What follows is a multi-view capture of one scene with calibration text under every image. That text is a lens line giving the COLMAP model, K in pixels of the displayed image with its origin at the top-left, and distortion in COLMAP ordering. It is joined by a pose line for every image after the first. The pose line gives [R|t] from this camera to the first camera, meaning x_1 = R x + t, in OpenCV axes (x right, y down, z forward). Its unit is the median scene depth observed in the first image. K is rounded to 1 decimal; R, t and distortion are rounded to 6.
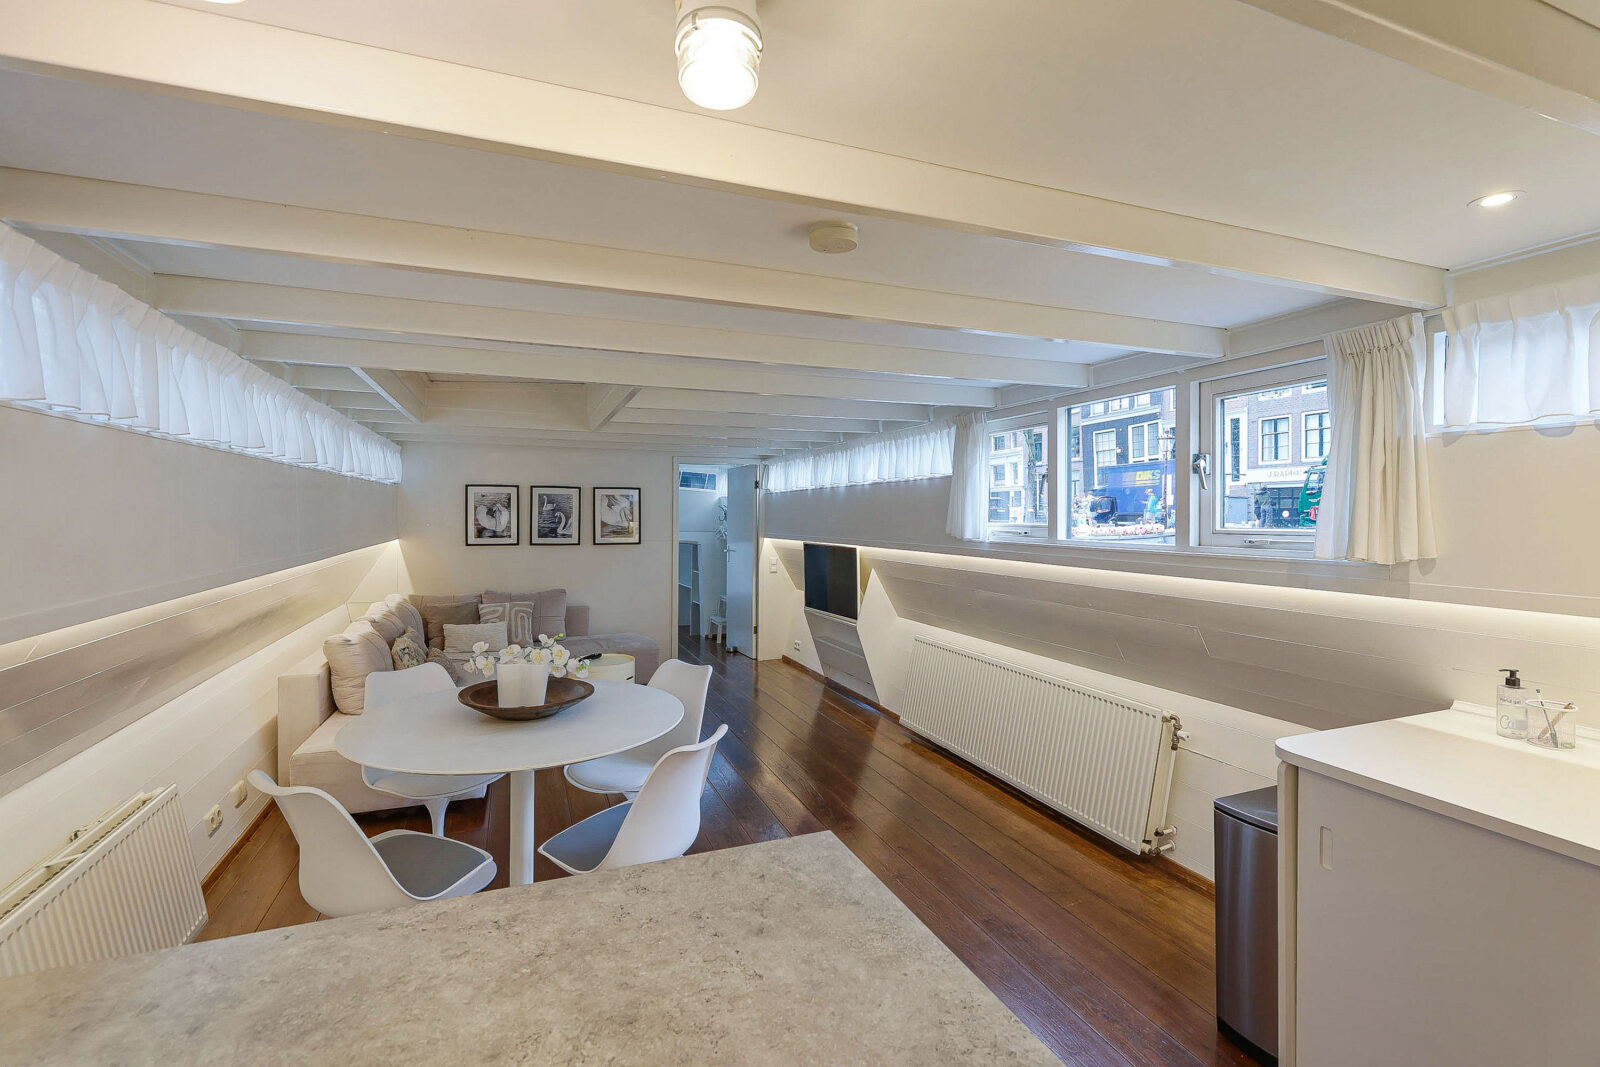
lens RADIAL K [[731.5, 0, 804.7], [0, 731.5, 527.8], [0, 0, 1]] dist [-0.000071, -0.000363]
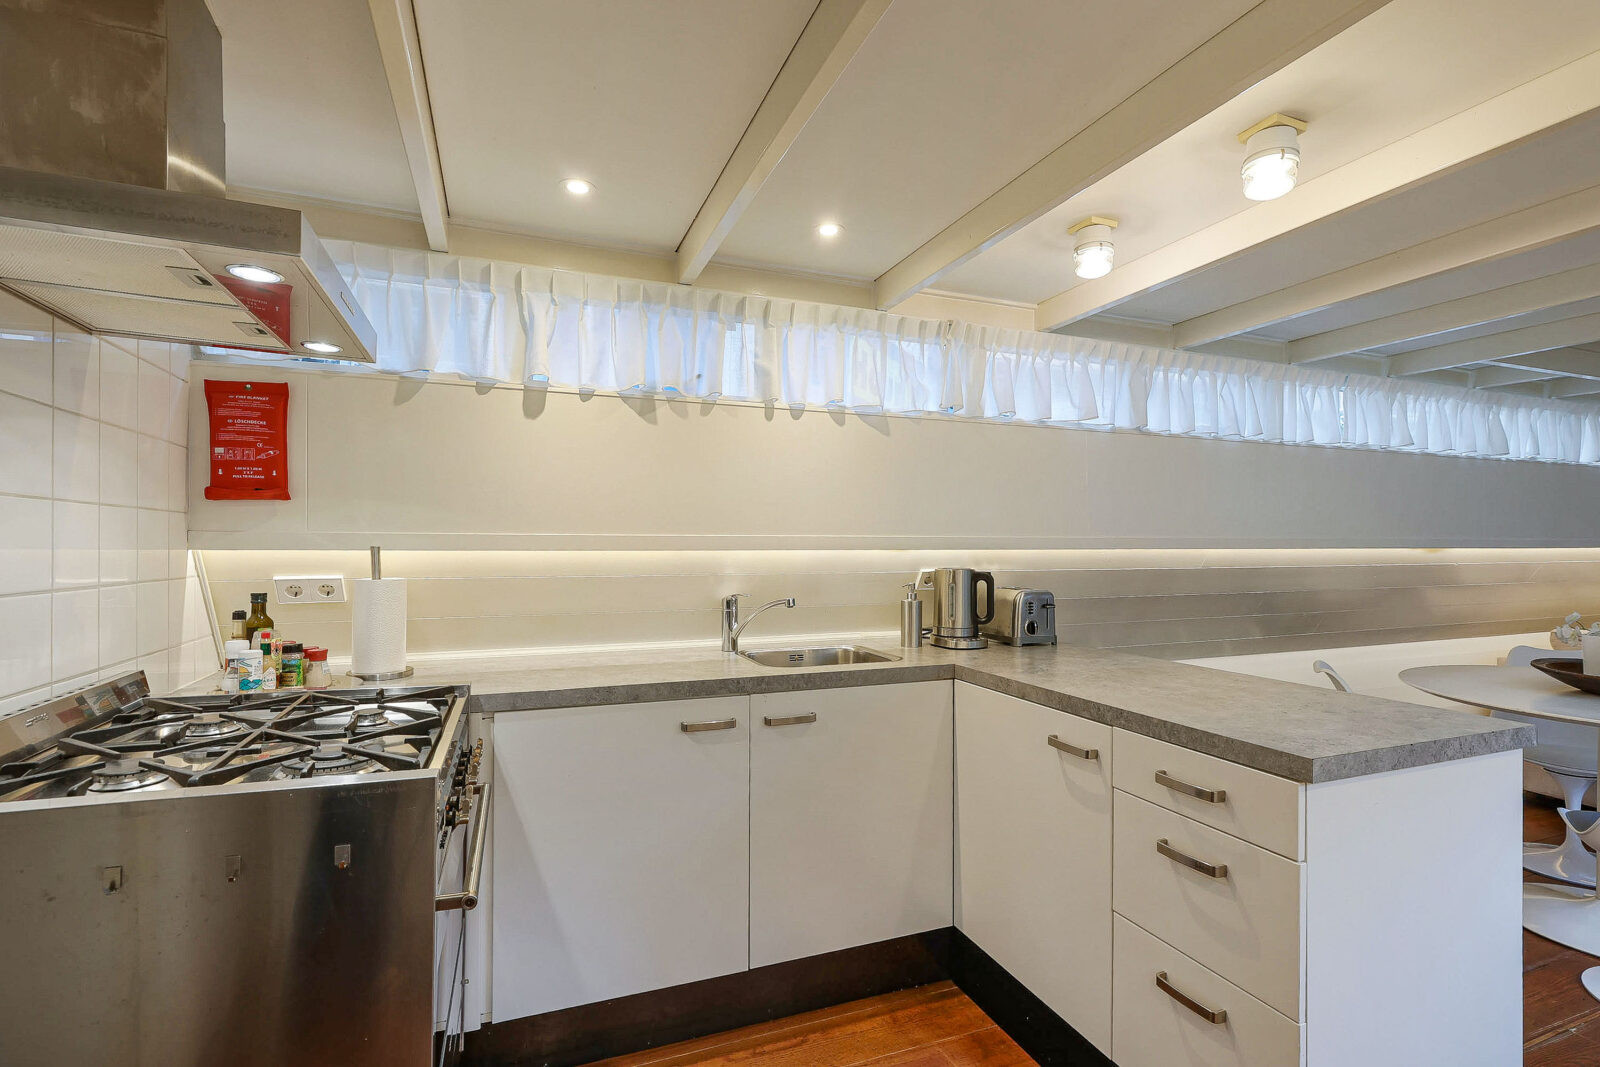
lens RADIAL K [[752.2, 0, 808.2], [0, 752.2, 545.7], [0, 0, 1]] dist [-0.000792, 0.000106]
pose [[-0.002627, -0.000474, -0.999996, 0.247304], [-0.024324, 0.999704, -0.000410, 0.039978], [0.999701, 0.024323, -0.002638, -0.012410]]
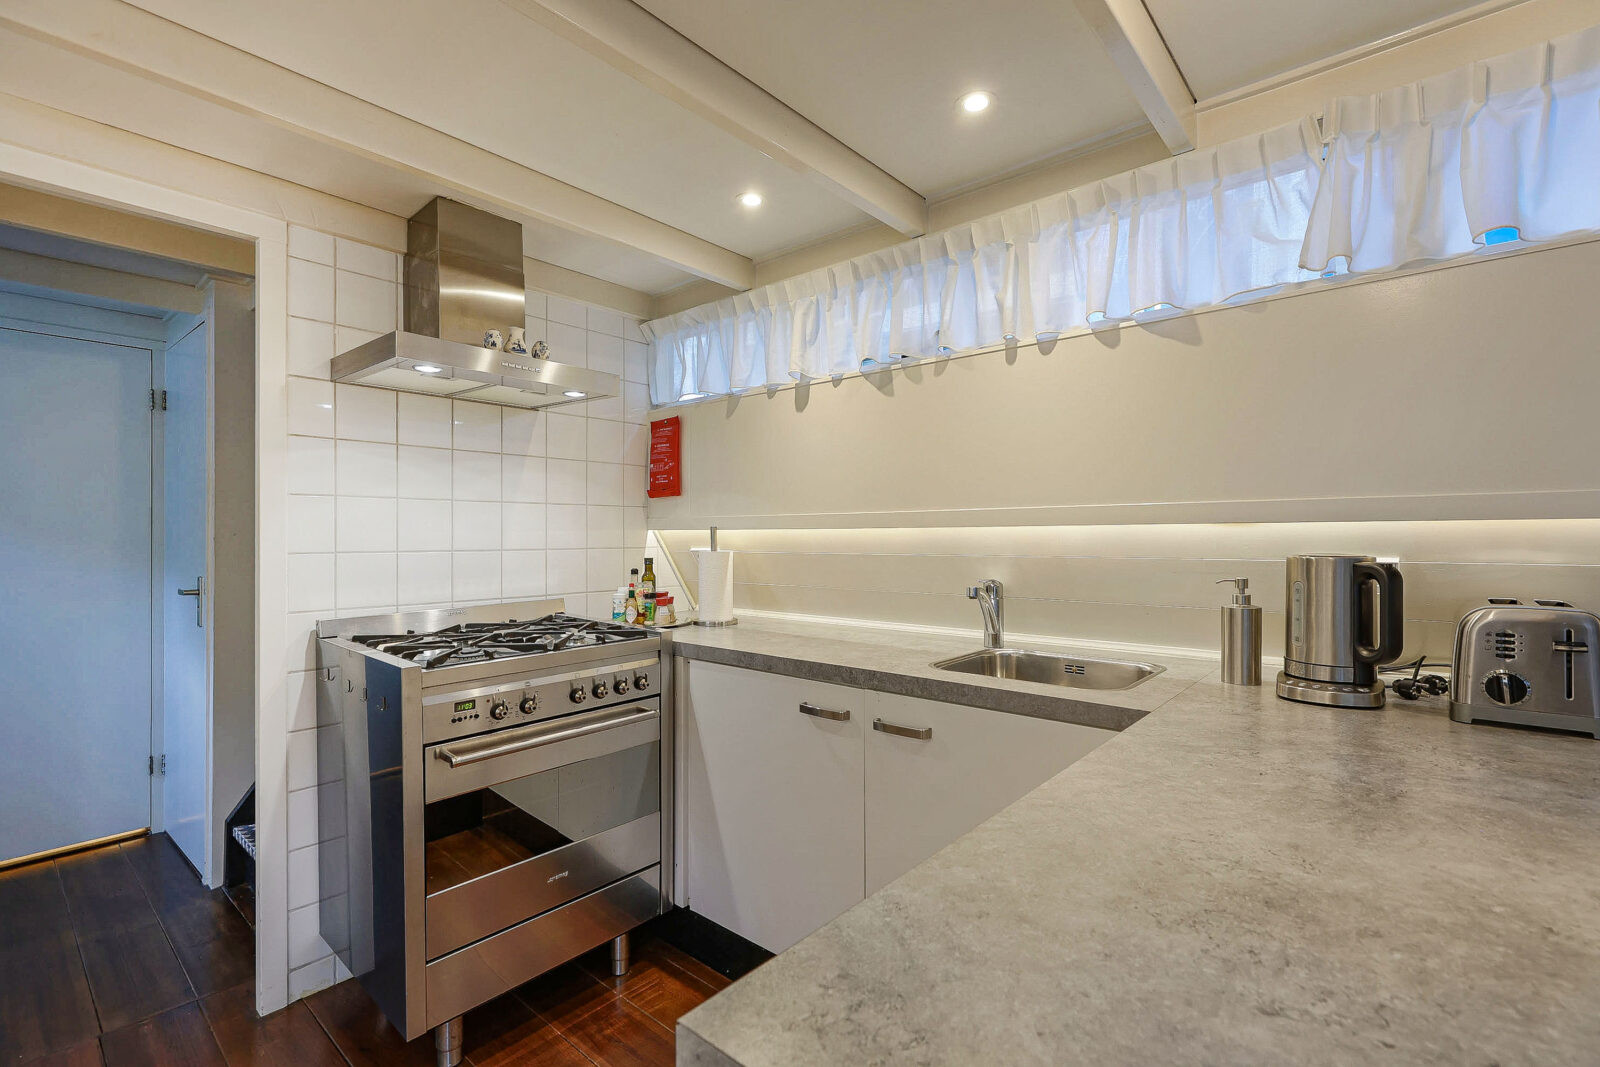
lens RADIAL K [[723.7, 0, 802.8], [0, 723.7, 533.8], [0, 0, 1]] dist [-0.000315, -0.000511]
pose [[-0.888758, 0.001754, -0.458374, 0.069646], [-0.007209, 0.999815, 0.017805, 0.040967], [0.458320, 0.019129, -0.888581, 0.195751]]
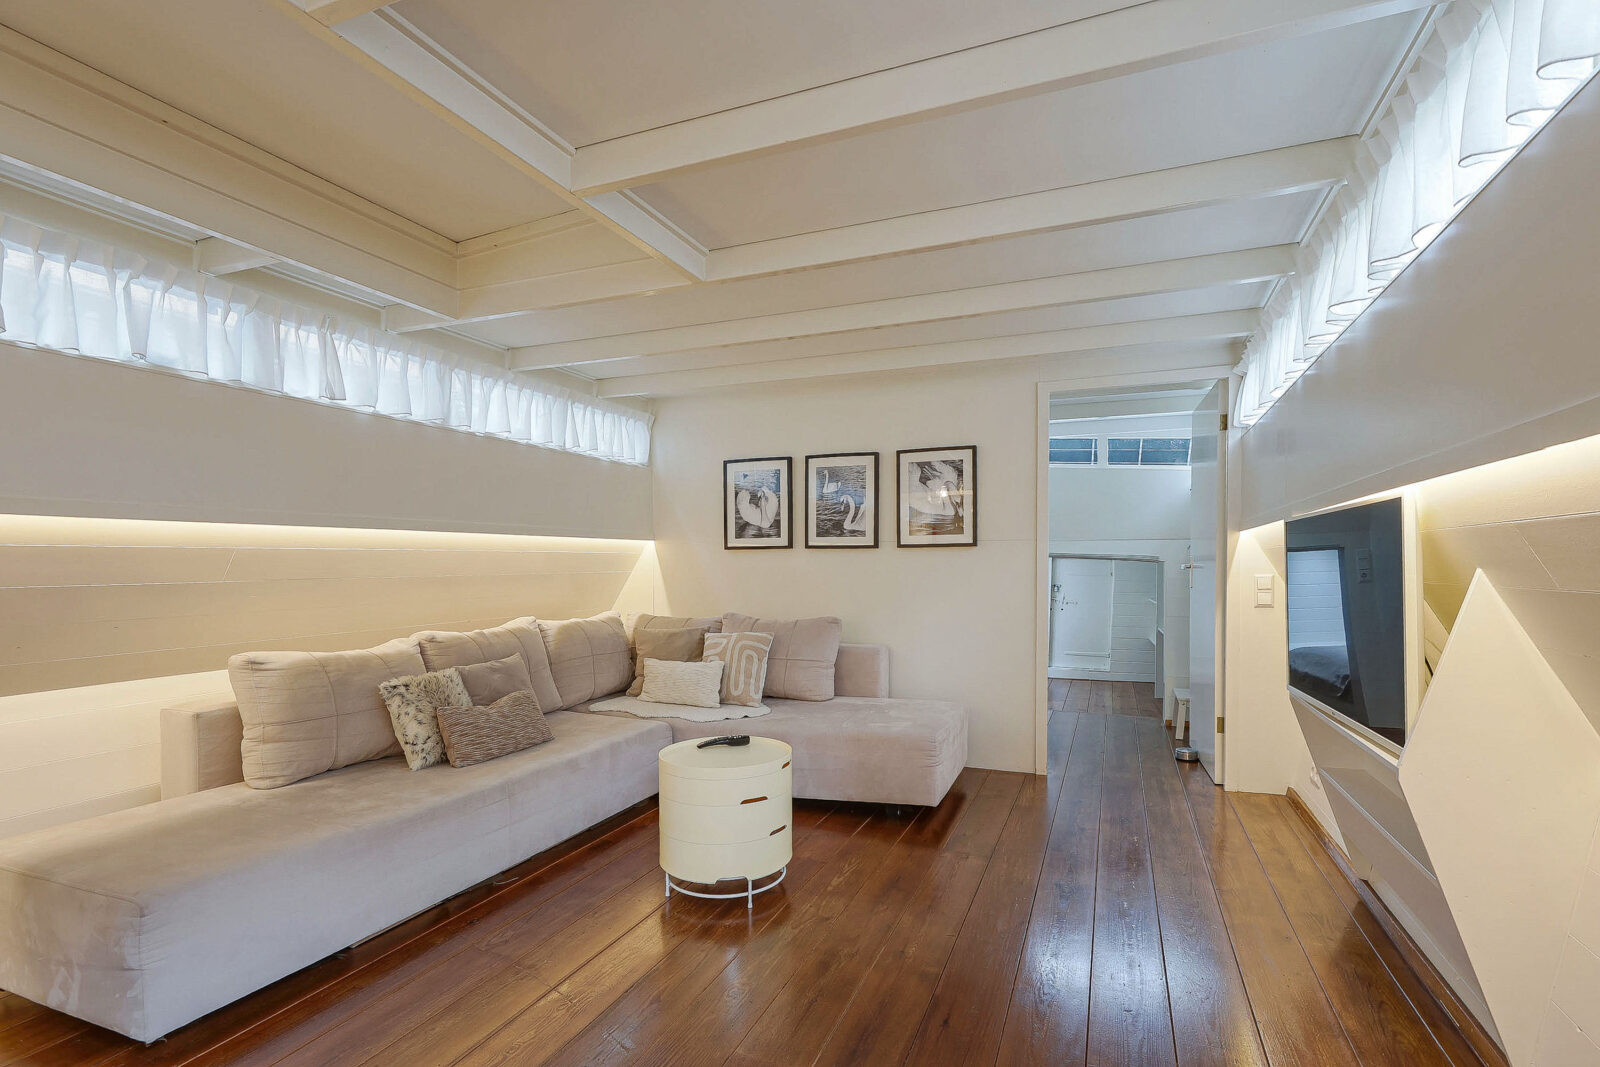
lens RADIAL K [[751.4, 0, 821.7], [0, 751.4, 581.3], [0, 0, 1]] dist [0.000987, 0.000314]
pose [[0.732861, 0.004908, -0.680360, 0.094925], [-0.002690, 0.999987, 0.004317, 0.054757], [0.680373, -0.001333, 0.732865, 0.571778]]
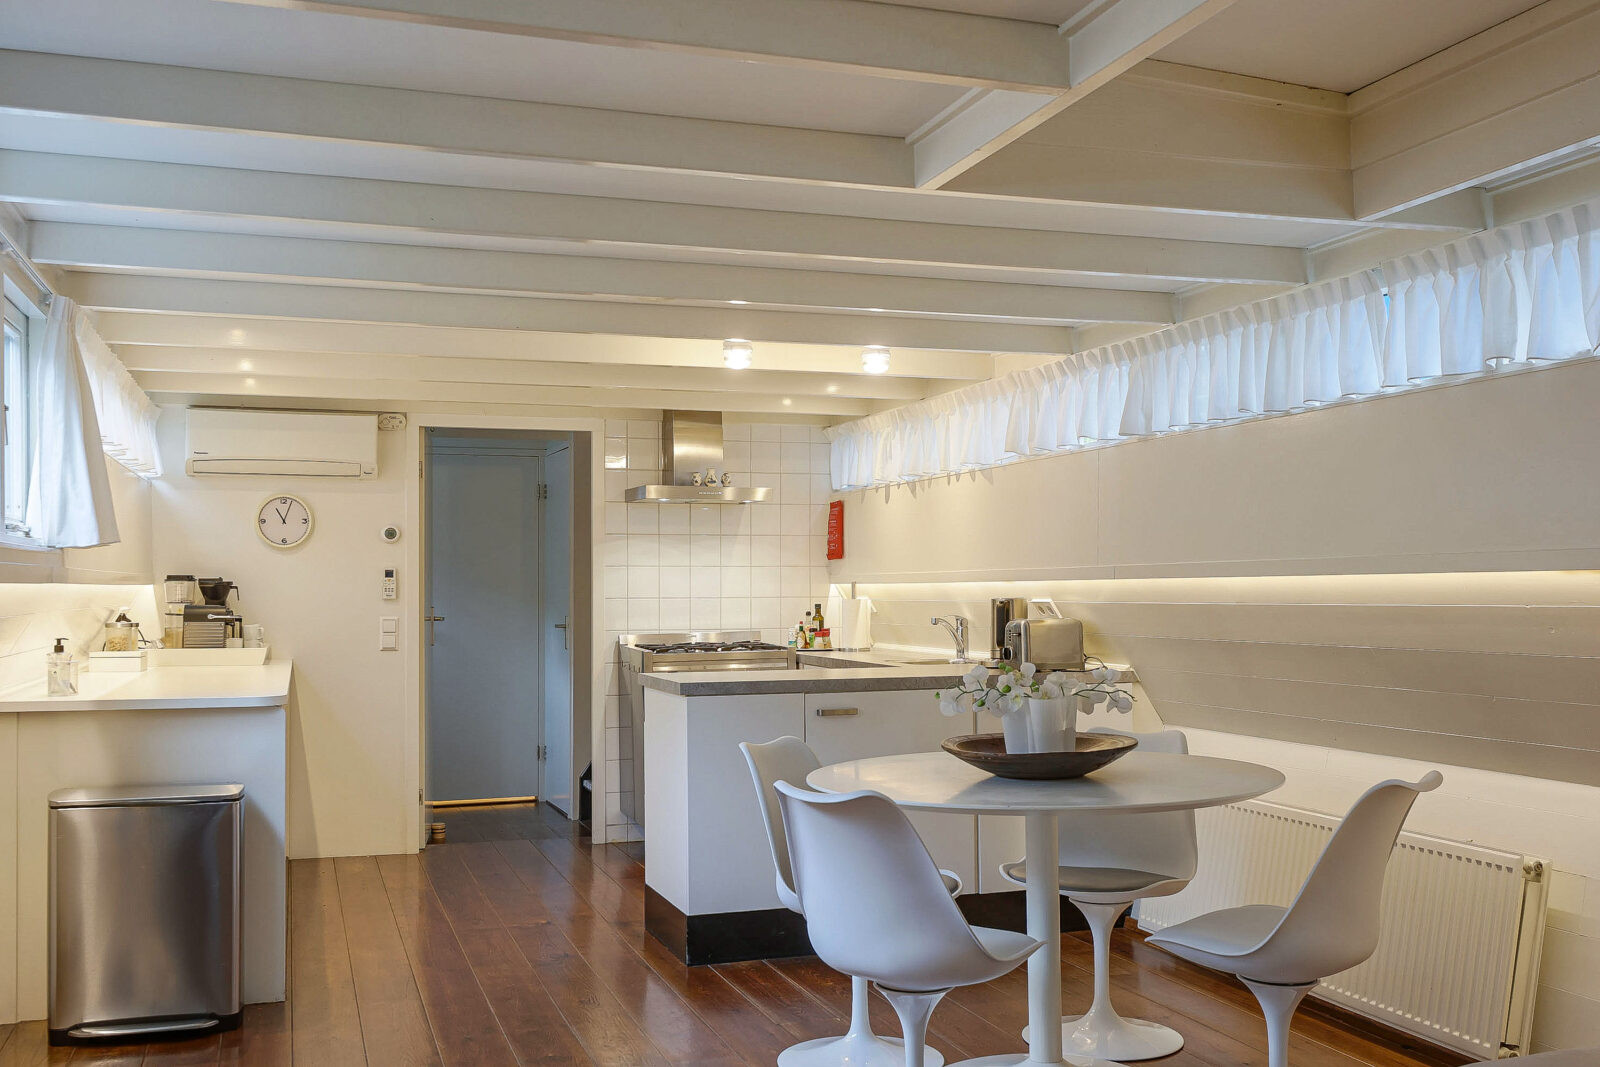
lens RADIAL K [[1555.9, 0, 800.0], [0, 1555.9, 533.5], [0, 0, 1]] dist [0.008252, 0.000828]
pose [[-0.998145, 0.008312, 0.060311, -0.109053], [0.007541, 0.999887, -0.012985, 0.021884], [-0.060413, -0.012506, -0.998095, 1.059623]]
